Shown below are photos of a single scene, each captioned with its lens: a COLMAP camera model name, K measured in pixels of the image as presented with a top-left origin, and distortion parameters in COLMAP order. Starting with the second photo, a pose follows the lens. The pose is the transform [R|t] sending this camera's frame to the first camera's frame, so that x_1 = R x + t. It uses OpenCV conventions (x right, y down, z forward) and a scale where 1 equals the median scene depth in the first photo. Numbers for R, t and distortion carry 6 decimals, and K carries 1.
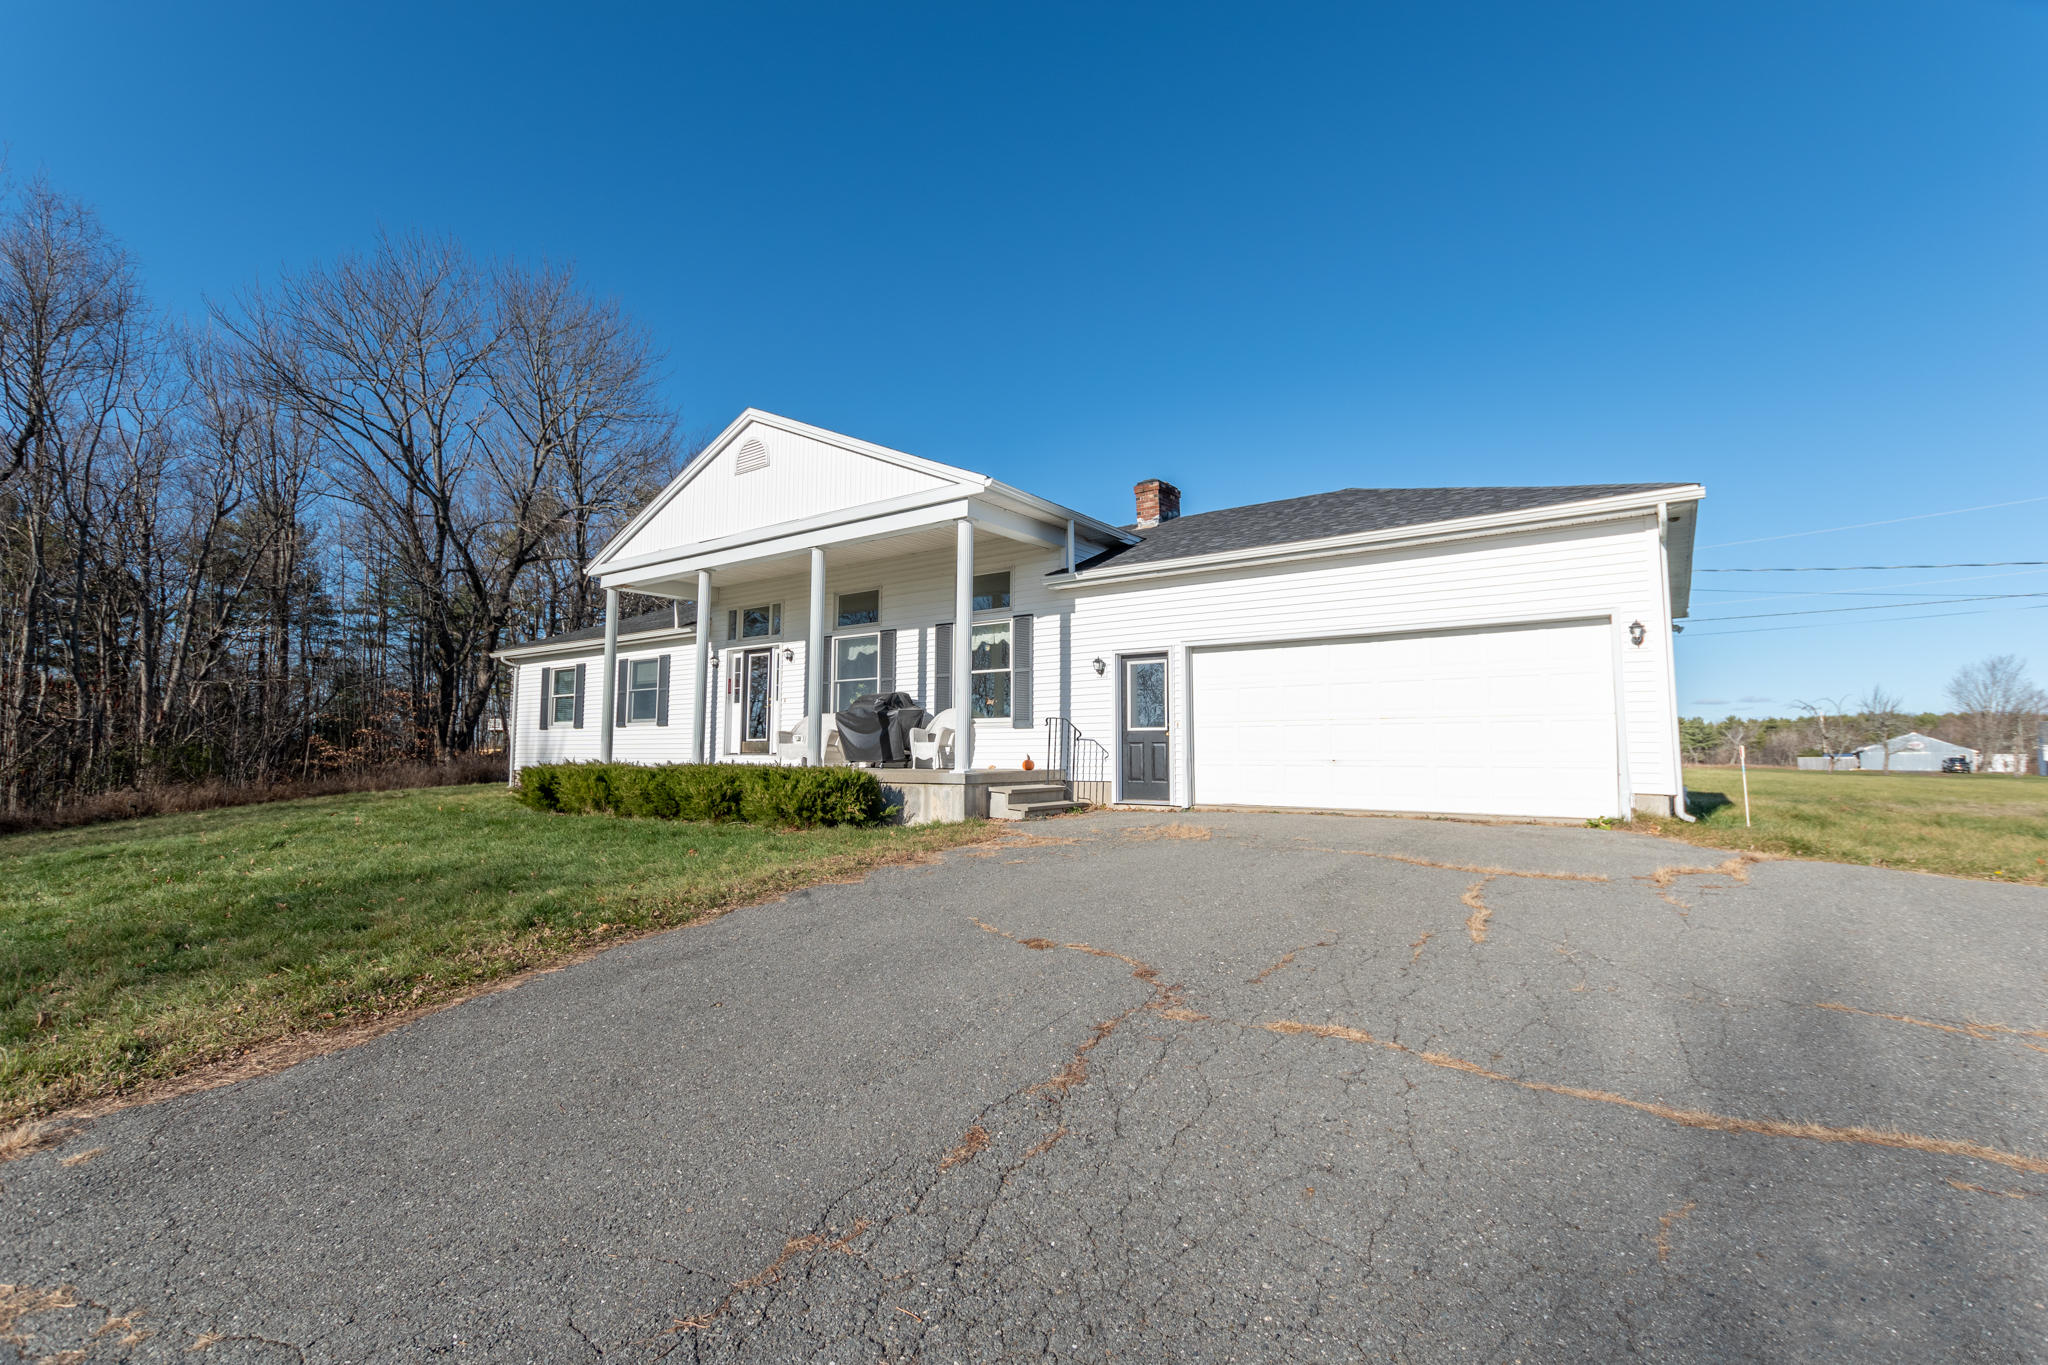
lens RADIAL K [[902.0, 0, 1026.7], [0, 902.0, 694.2], [0, 0, 1]] dist [0.003095, 0.000019]
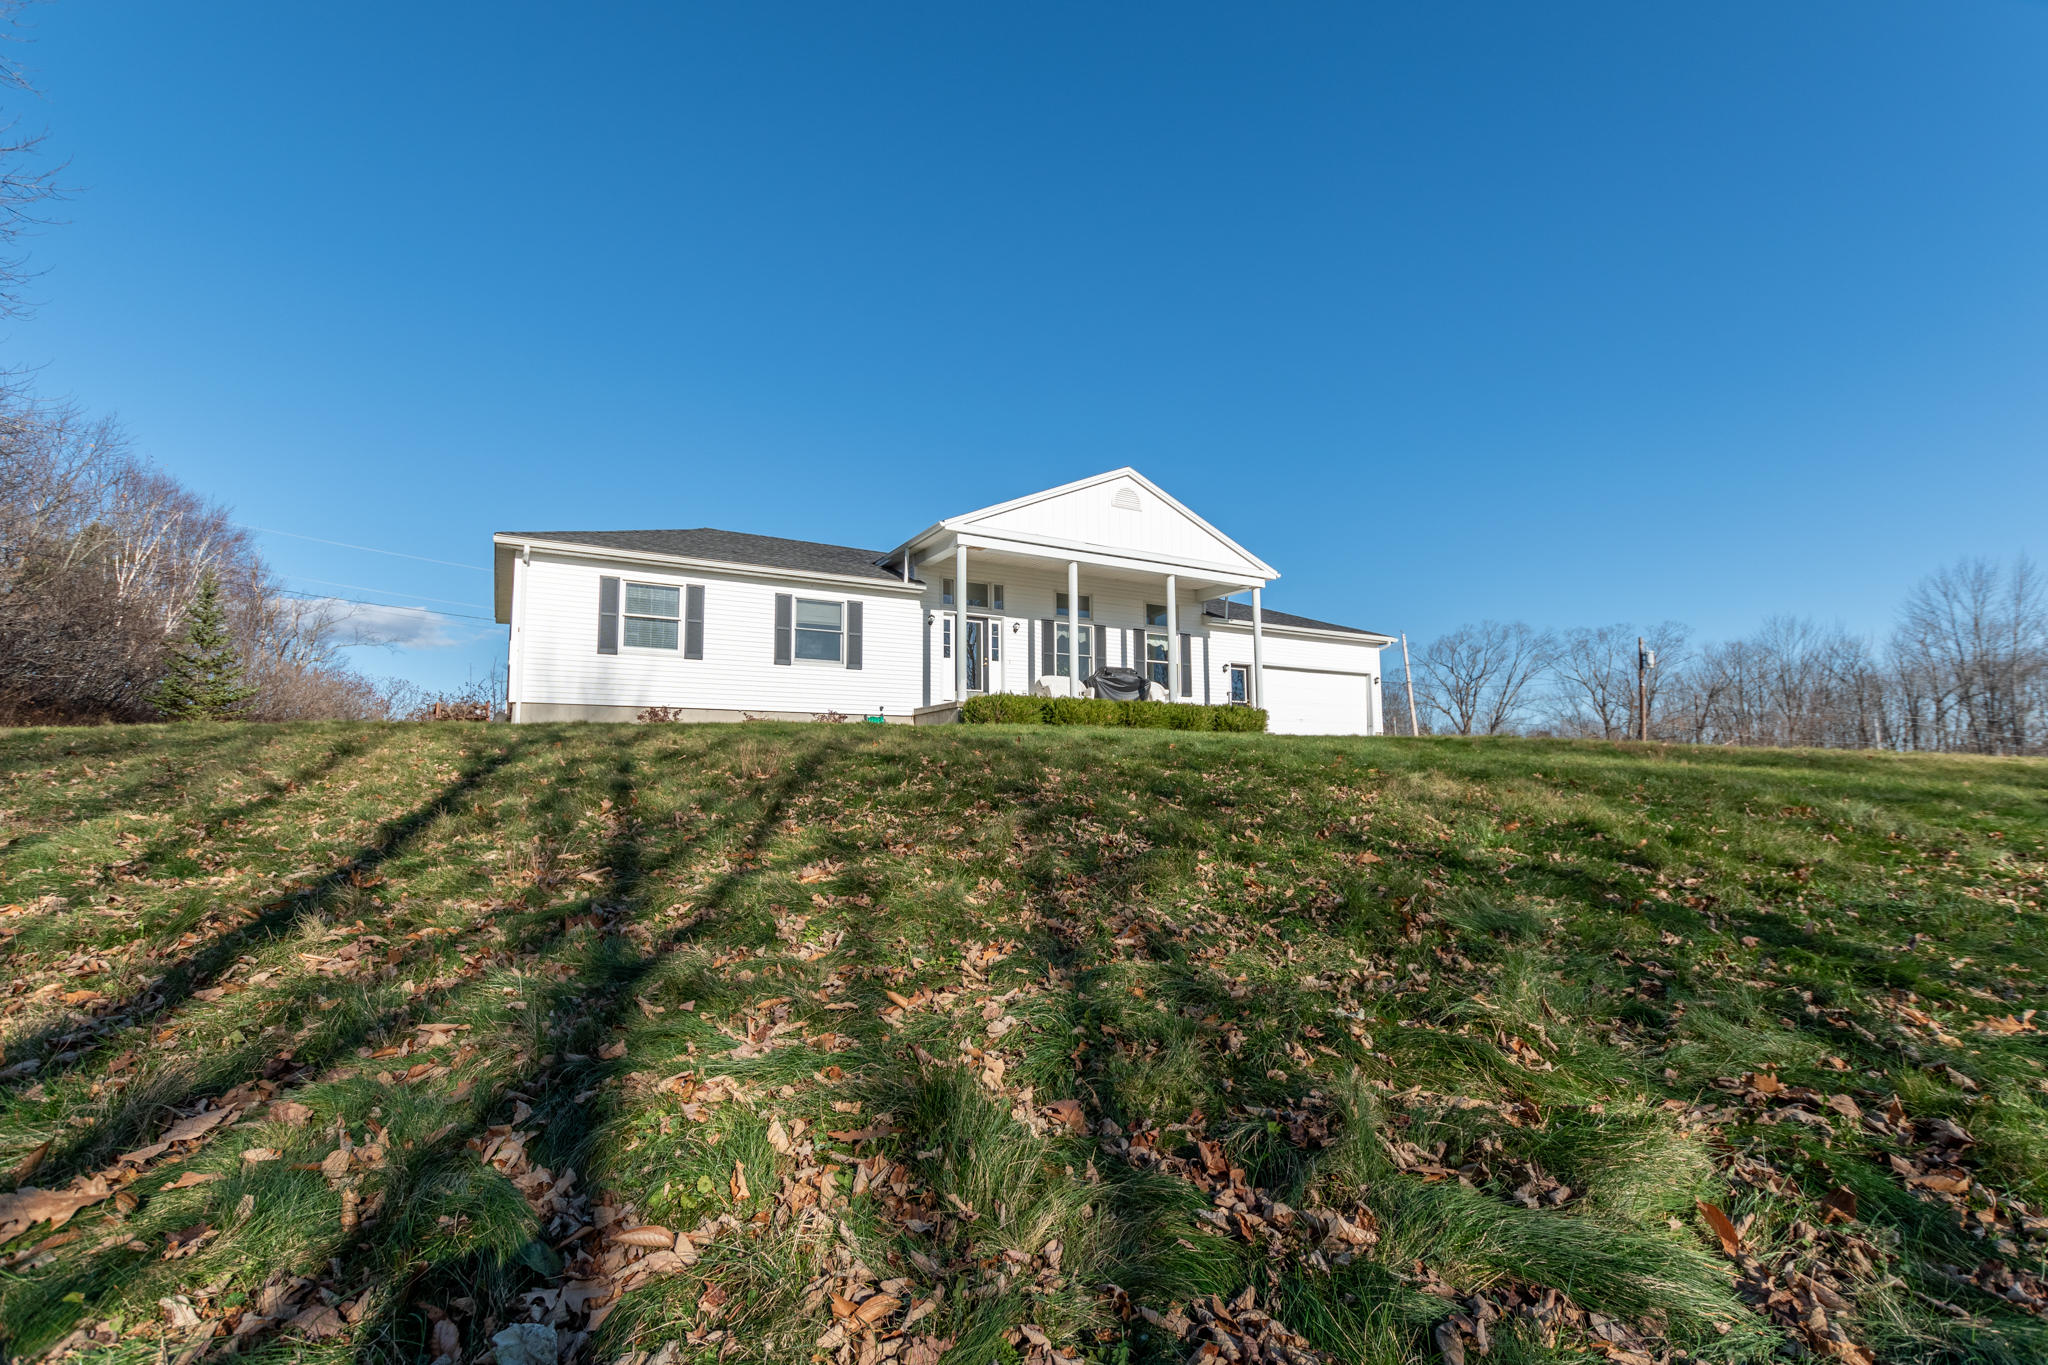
lens RADIAL K [[902.0, 0, 1026.7], [0, 902.0, 694.2], [0, 0, 1]] dist [0.003095, 0.000019]
pose [[0.356091, 0.085420, 0.930539, -1.504789], [-0.040854, 0.996284, -0.075822, 0.154054], [-0.933558, -0.011017, 0.358258, 0.542799]]
